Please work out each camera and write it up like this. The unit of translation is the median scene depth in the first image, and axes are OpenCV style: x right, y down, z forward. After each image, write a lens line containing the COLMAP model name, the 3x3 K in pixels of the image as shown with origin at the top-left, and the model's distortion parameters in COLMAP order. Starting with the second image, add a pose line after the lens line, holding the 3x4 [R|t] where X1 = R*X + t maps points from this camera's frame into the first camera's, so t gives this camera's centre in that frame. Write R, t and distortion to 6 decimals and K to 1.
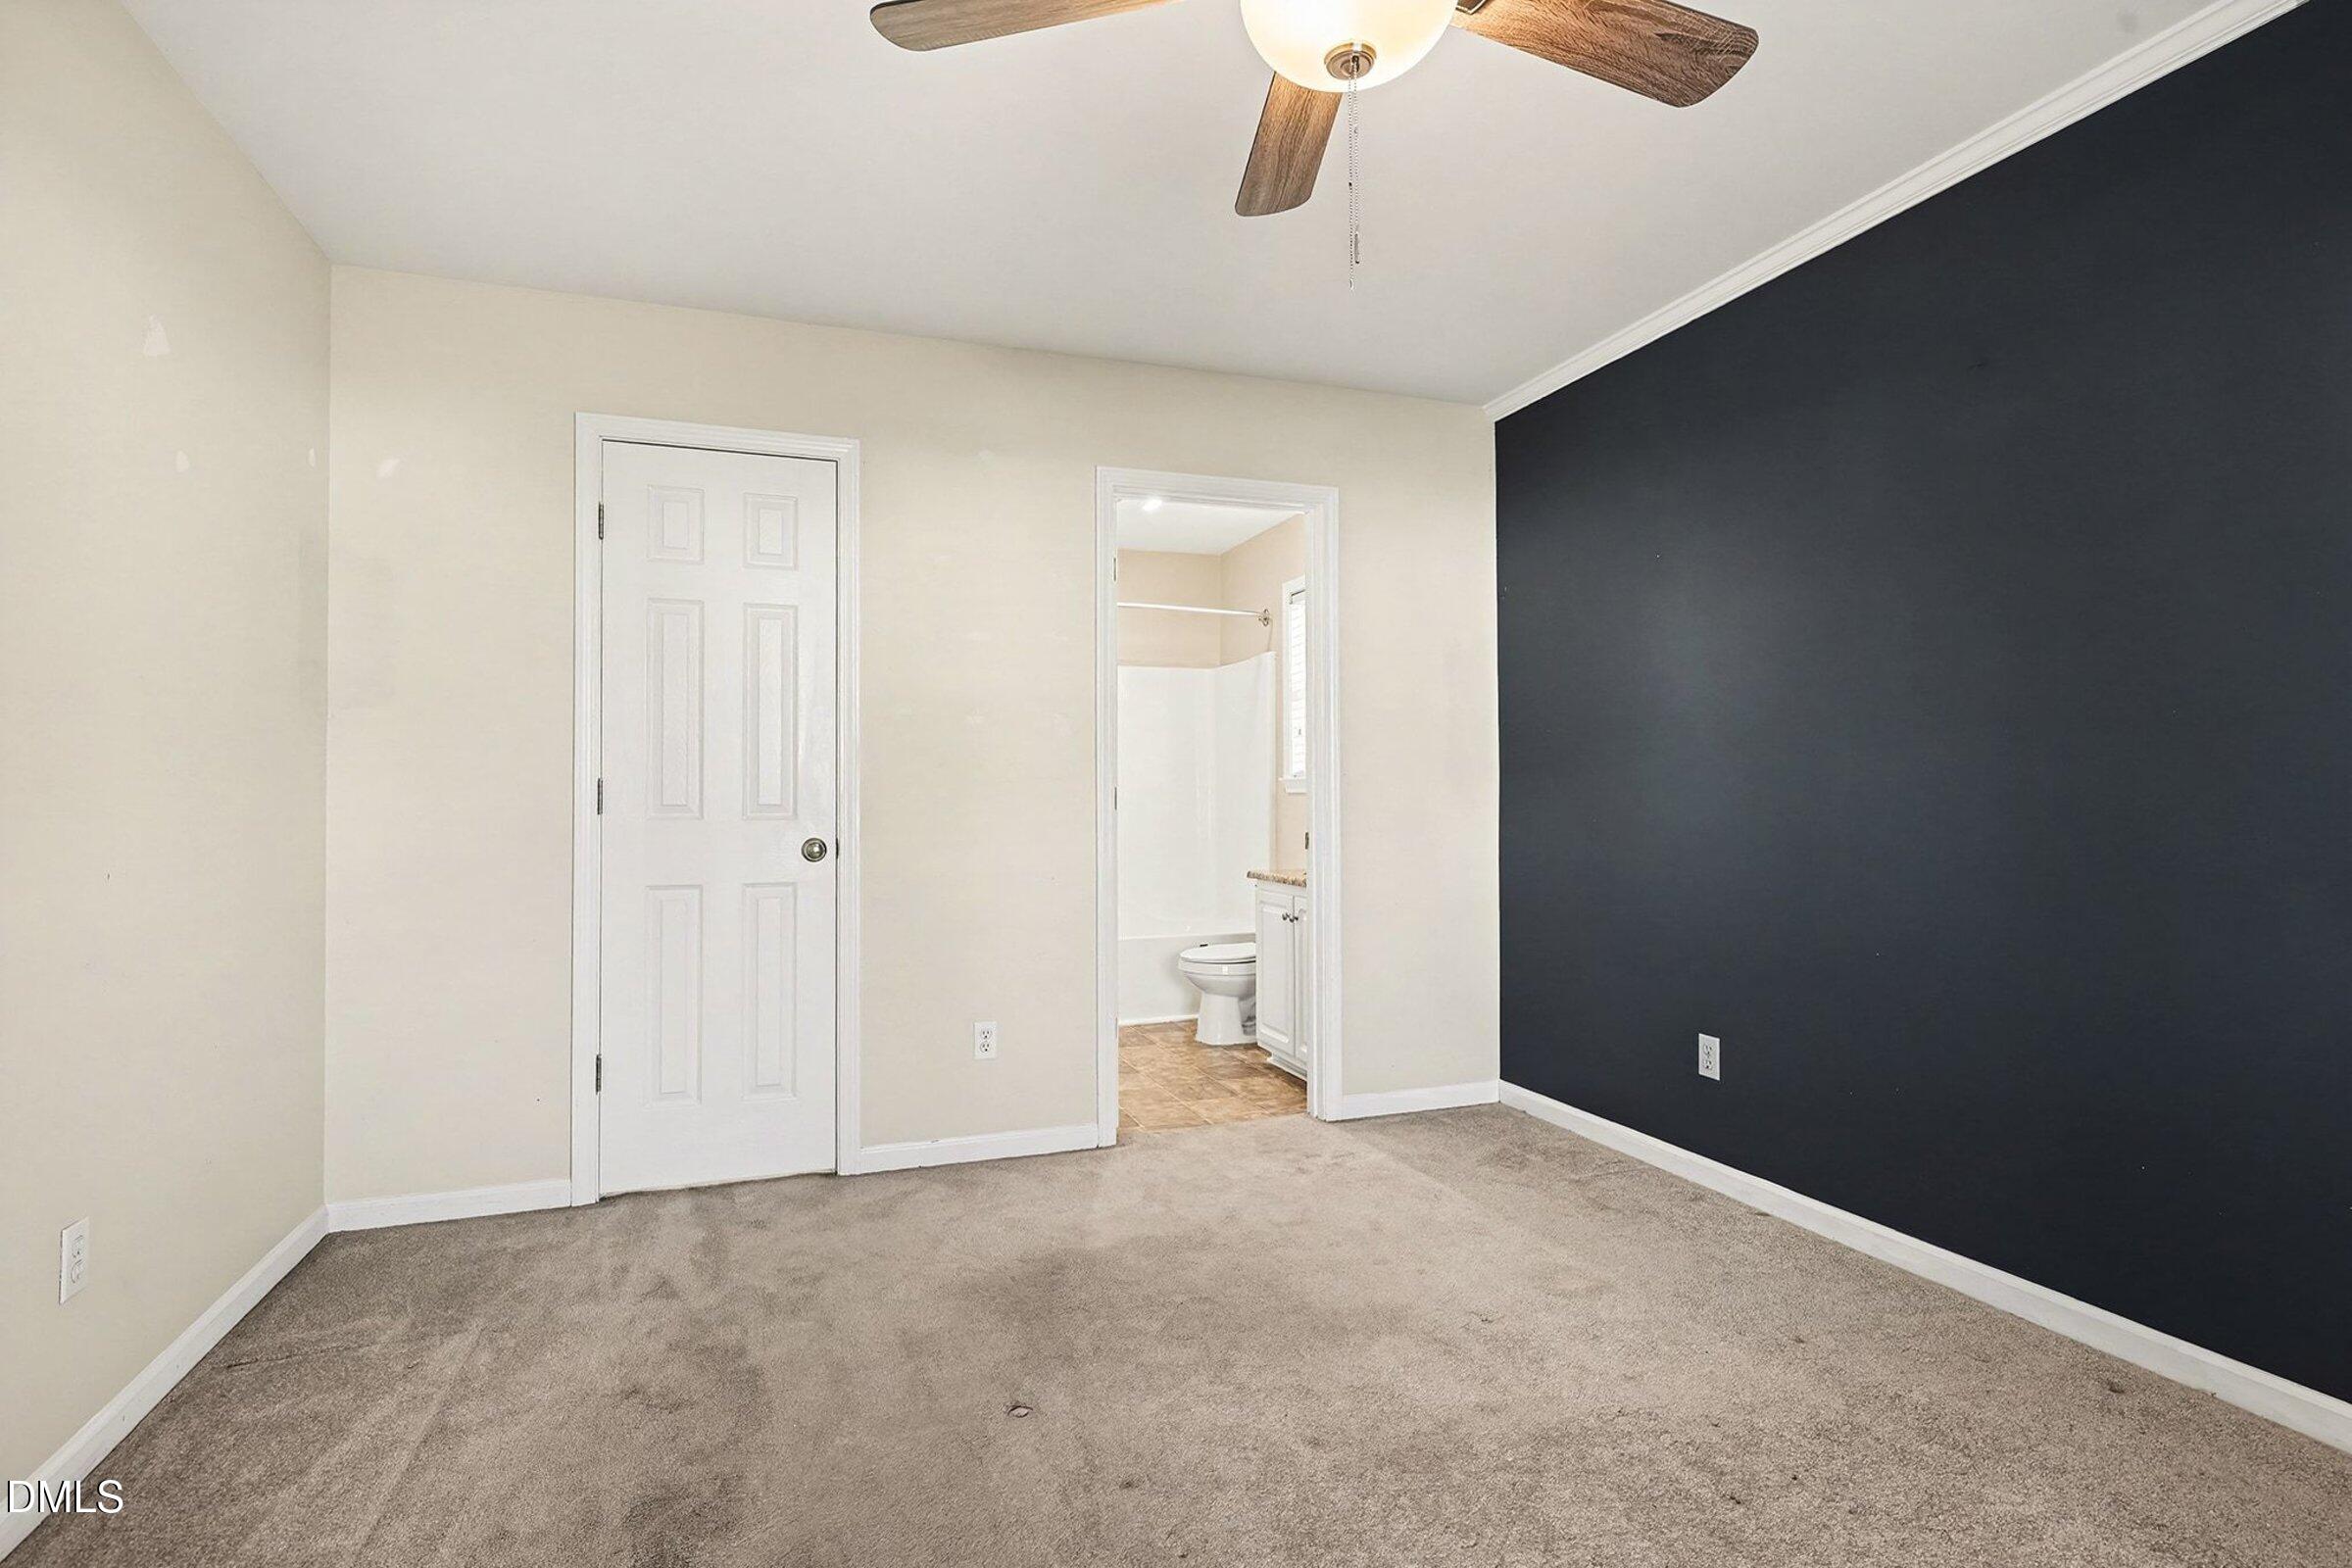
lens RADIAL K [[1047.9, 0, 1176.0], [0, 1047.9, 784.0], [0, 0, 1]] dist [-0.000914, -0.000038]
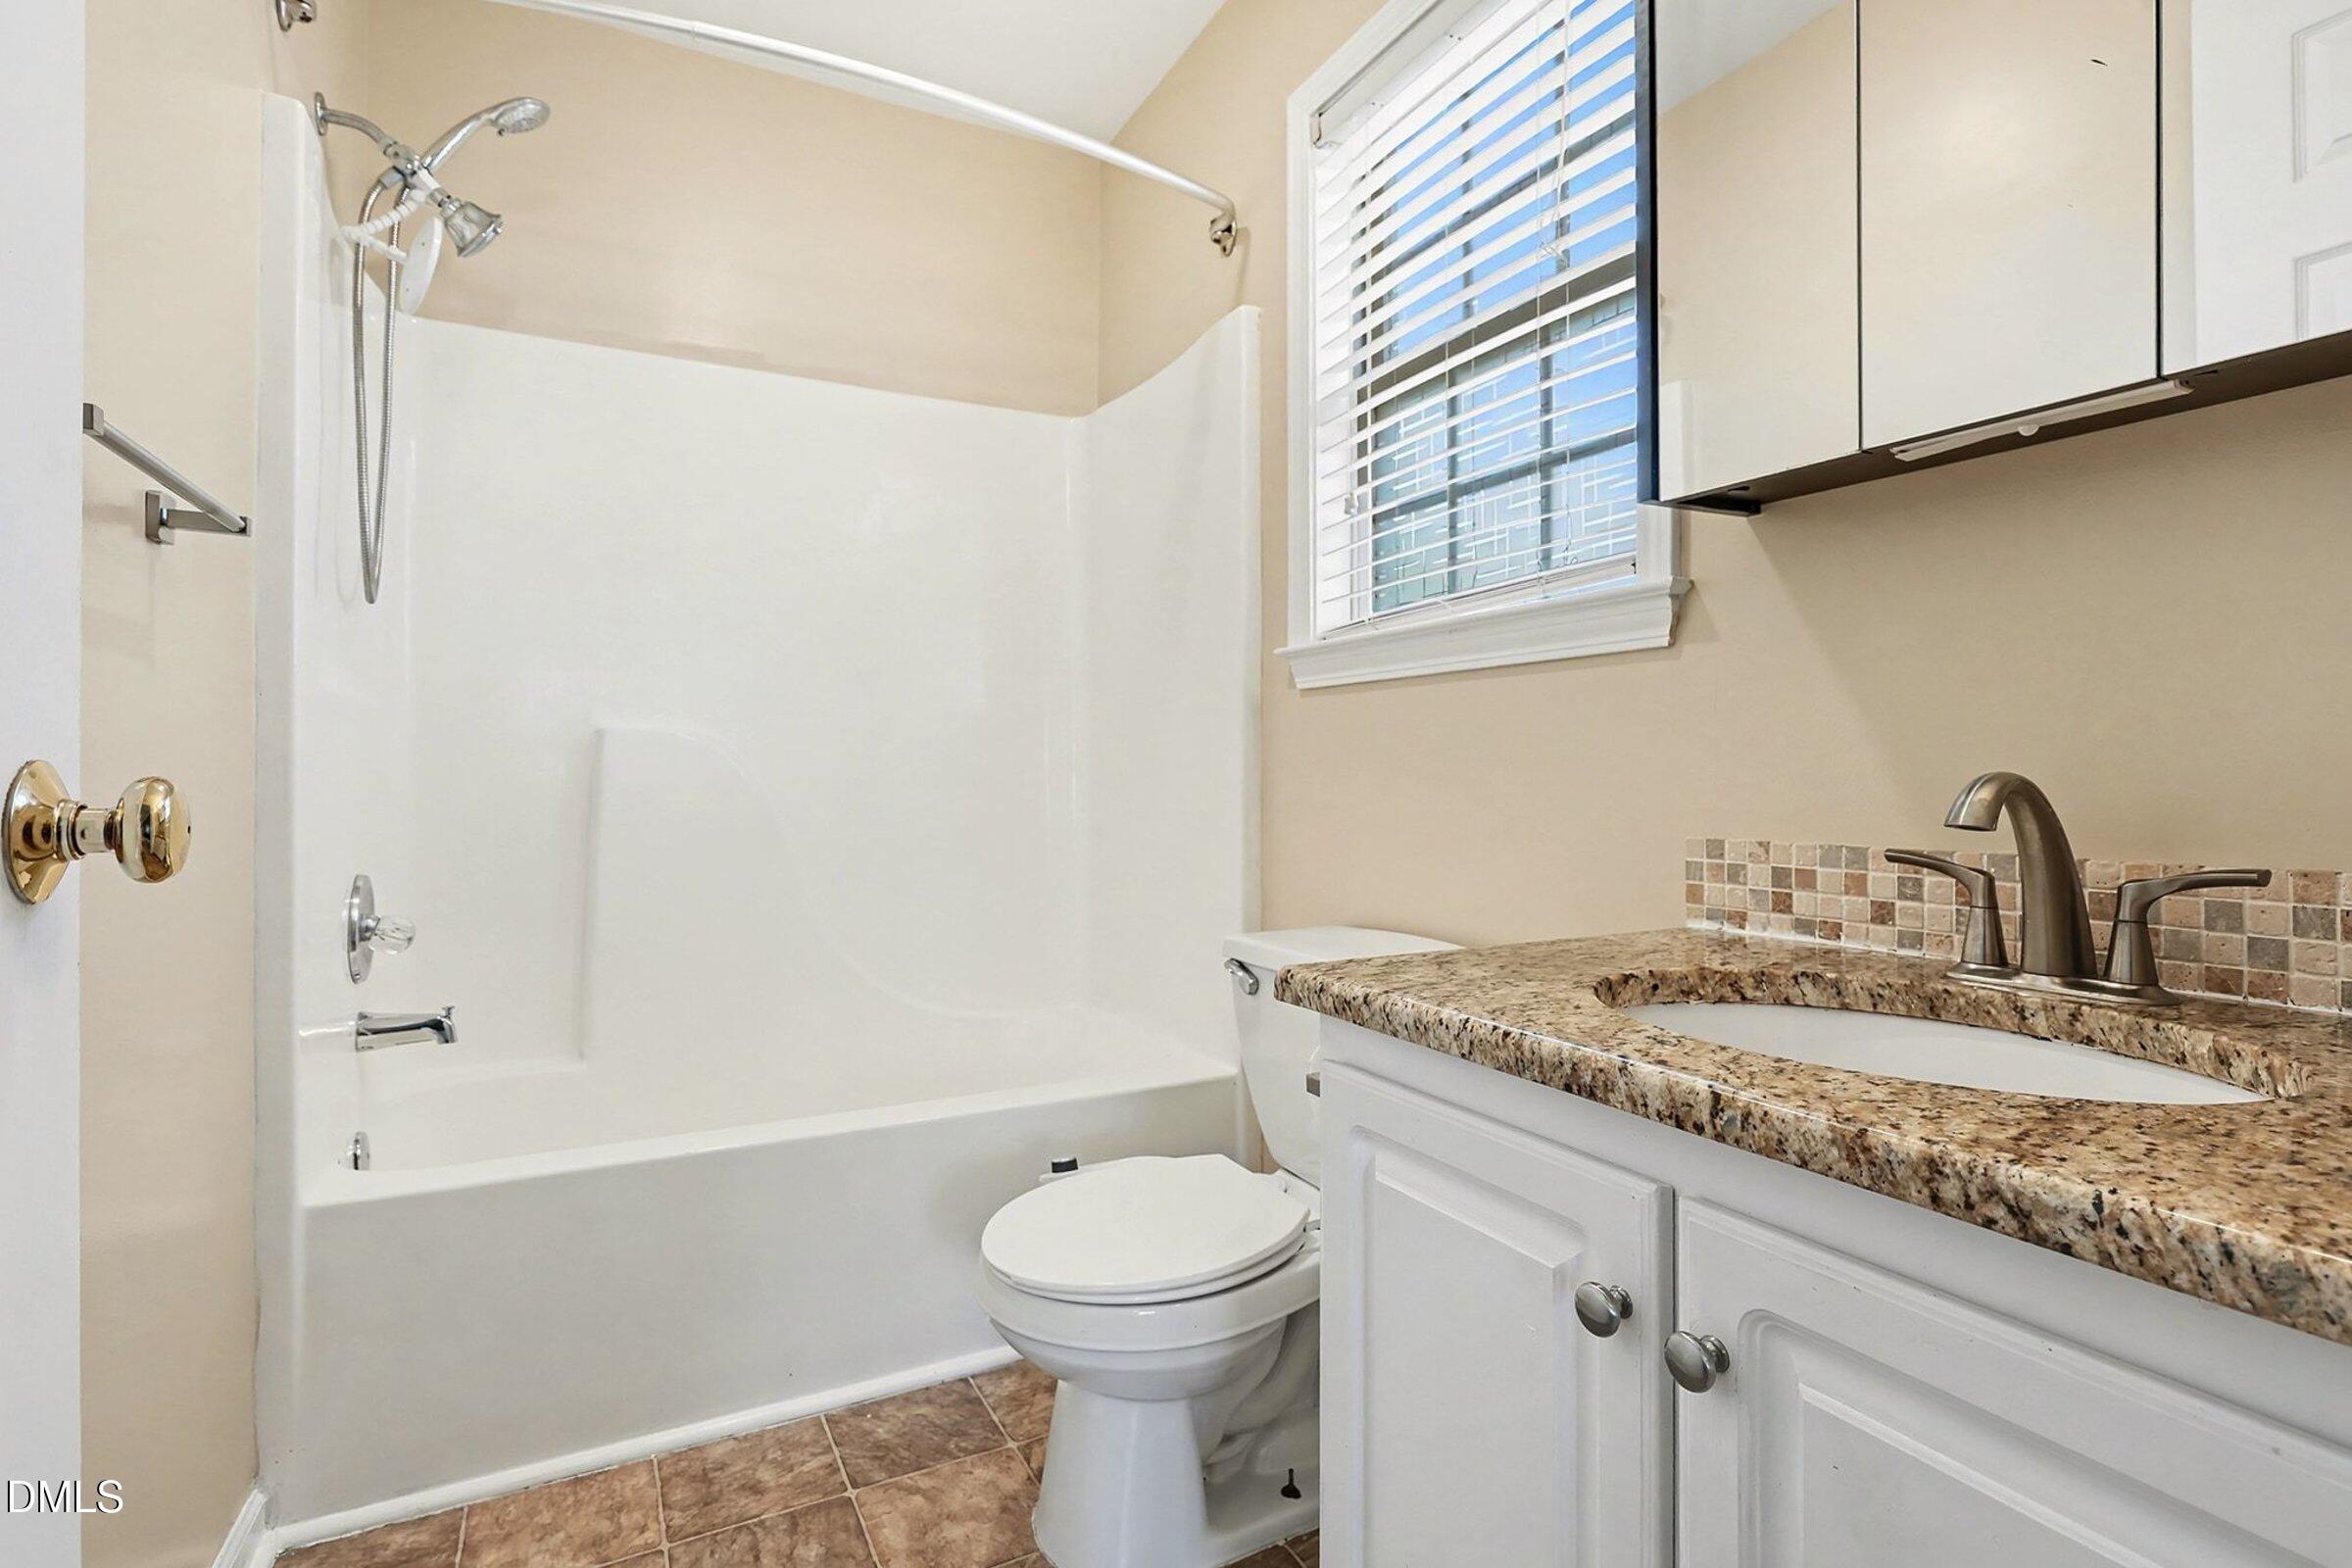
lens RADIAL K [[1047.9, 0, 1176.0], [0, 1047.9, 784.0], [0, 0, 1]] dist [-0.000914, -0.000038]
pose [[0.989966, 0.001930, 0.141295, 0.015178], [-0.003340, 0.999947, 0.009739, 0.036003], [-0.141269, -0.010113, 0.989920, 0.642025]]
